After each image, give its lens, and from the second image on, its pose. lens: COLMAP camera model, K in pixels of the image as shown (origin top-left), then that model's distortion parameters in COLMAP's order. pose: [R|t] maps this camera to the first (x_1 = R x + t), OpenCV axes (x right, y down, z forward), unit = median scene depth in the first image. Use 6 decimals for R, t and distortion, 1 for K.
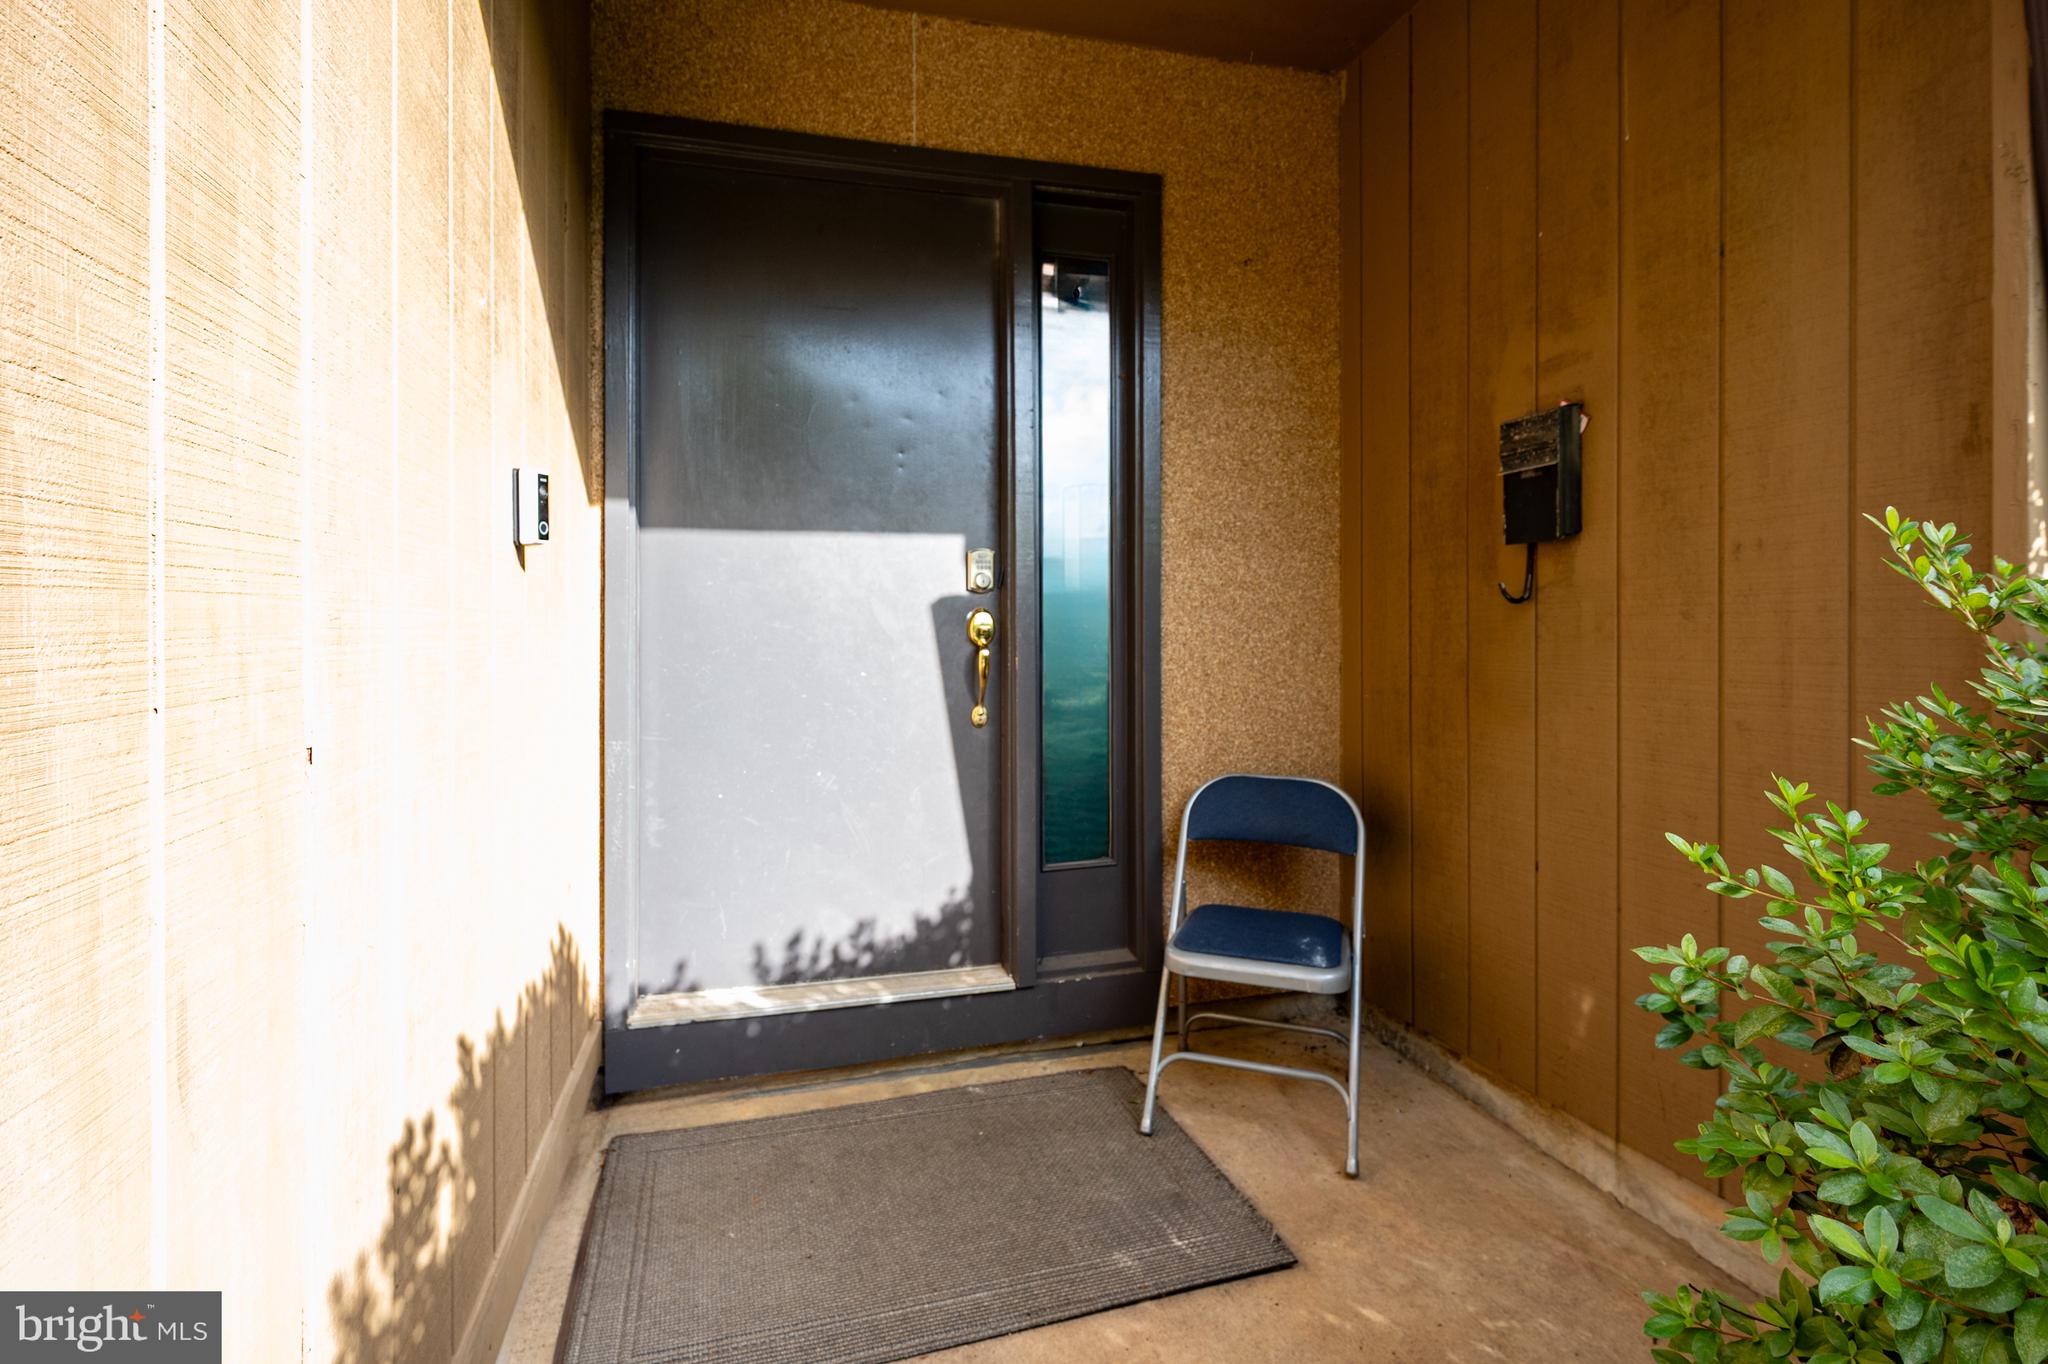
lens RADIAL K [[973.8, 0, 1022.8], [0, 973.8, 618.5], [0, 0, 1]] dist [-0.000381, -0.000003]
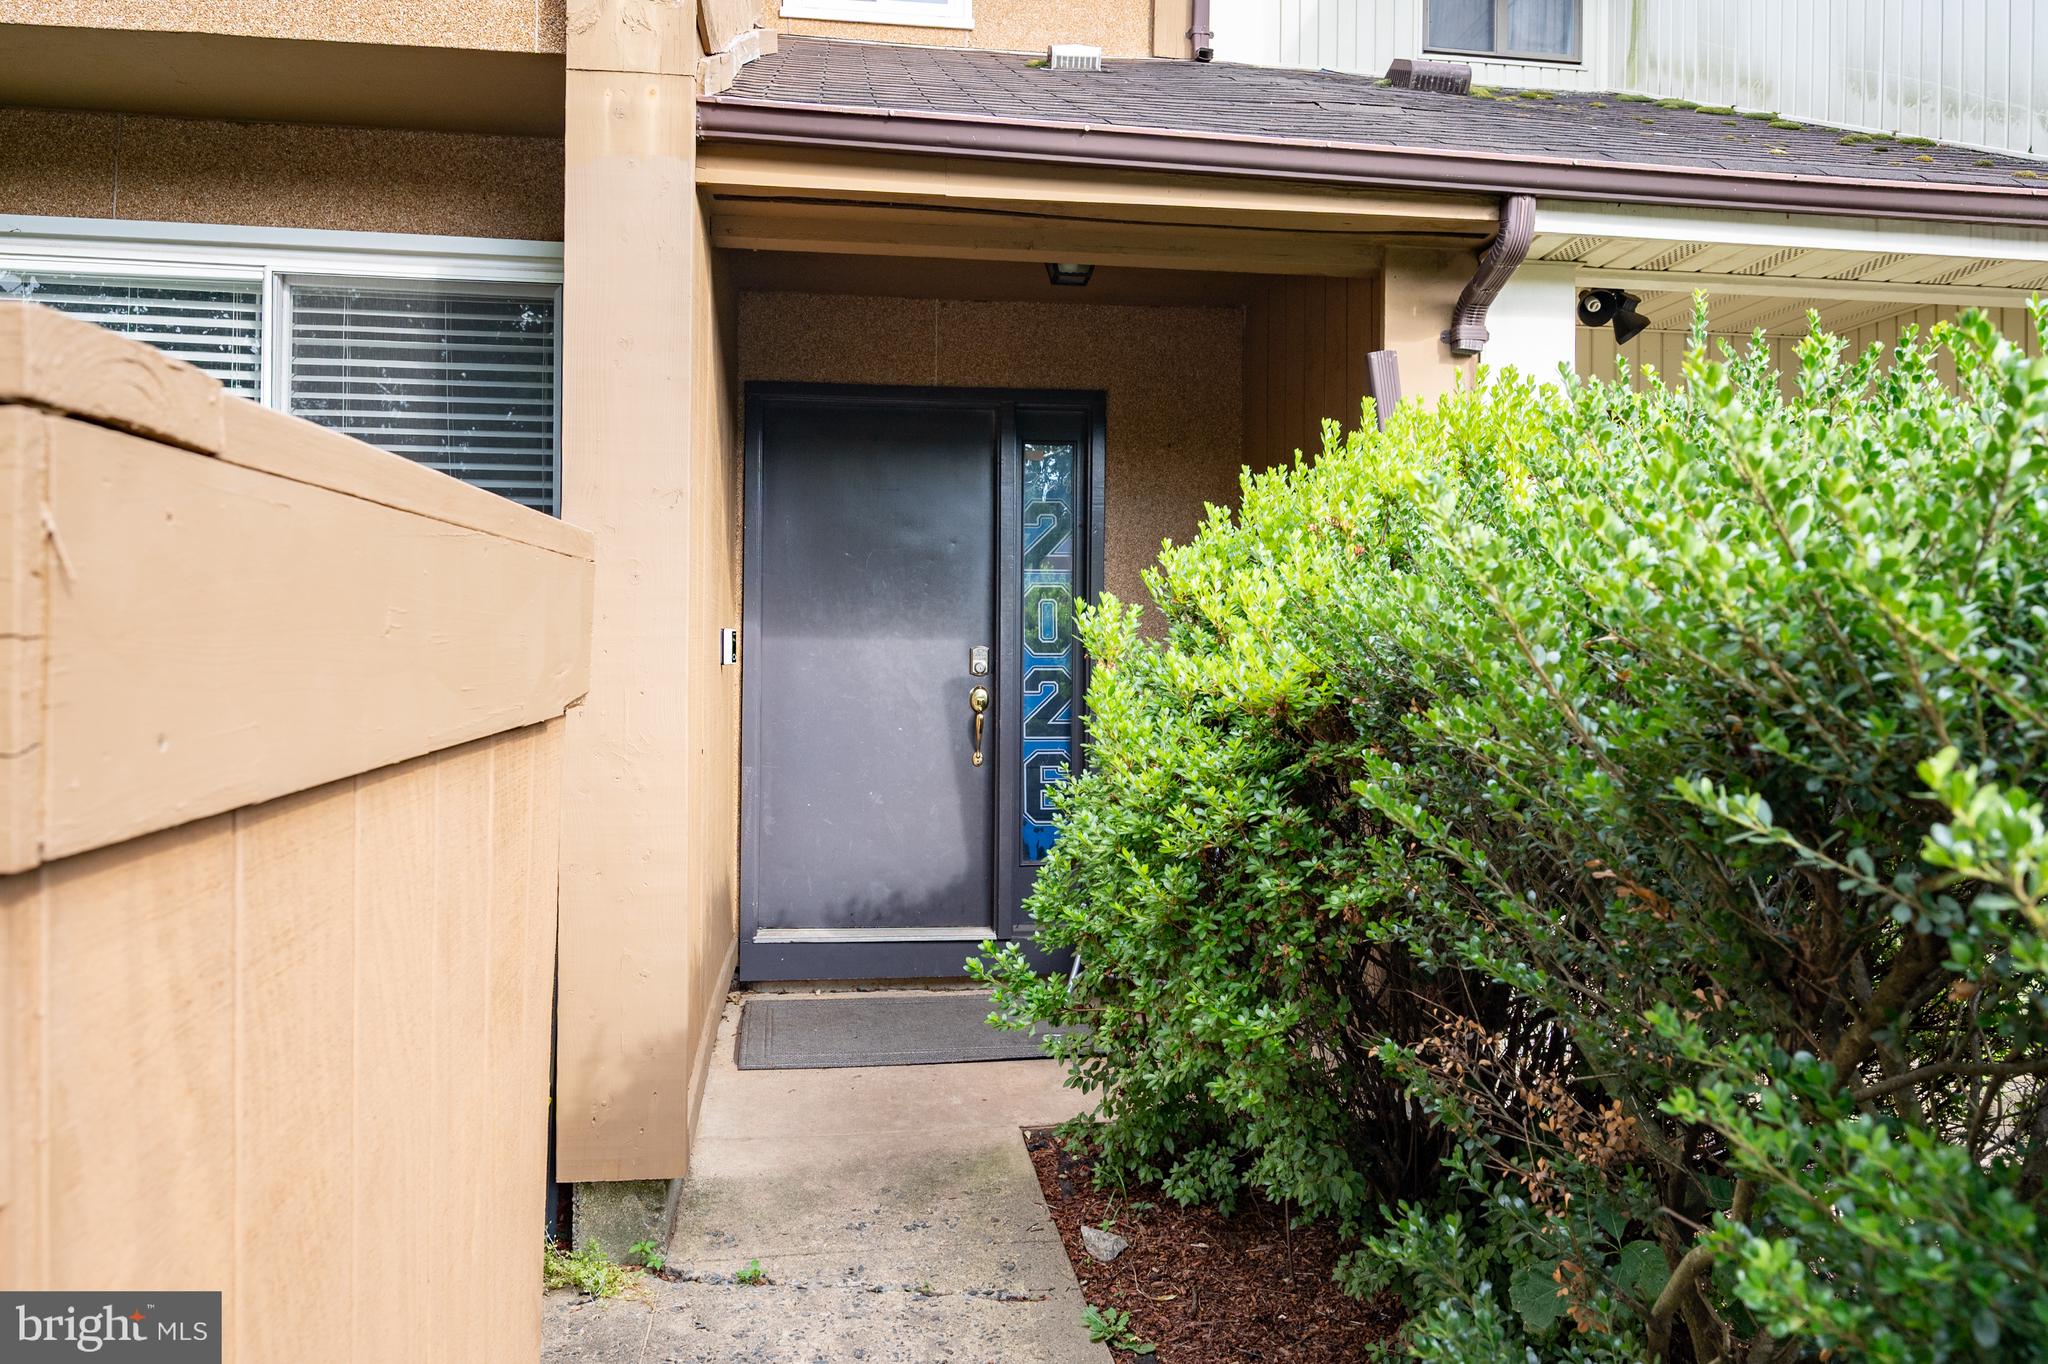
lens RADIAL K [[1433.1, 0, 1018.1], [0, 1433.1, 646.2], [0, 0, 1]] dist [-0.001472, -0.000796]
pose [[0.990831, 0.011349, -0.134632, 0.329177], [-0.011716, 0.999929, -0.001934, -0.072251], [0.134600, 0.003494, 0.990894, -1.232217]]
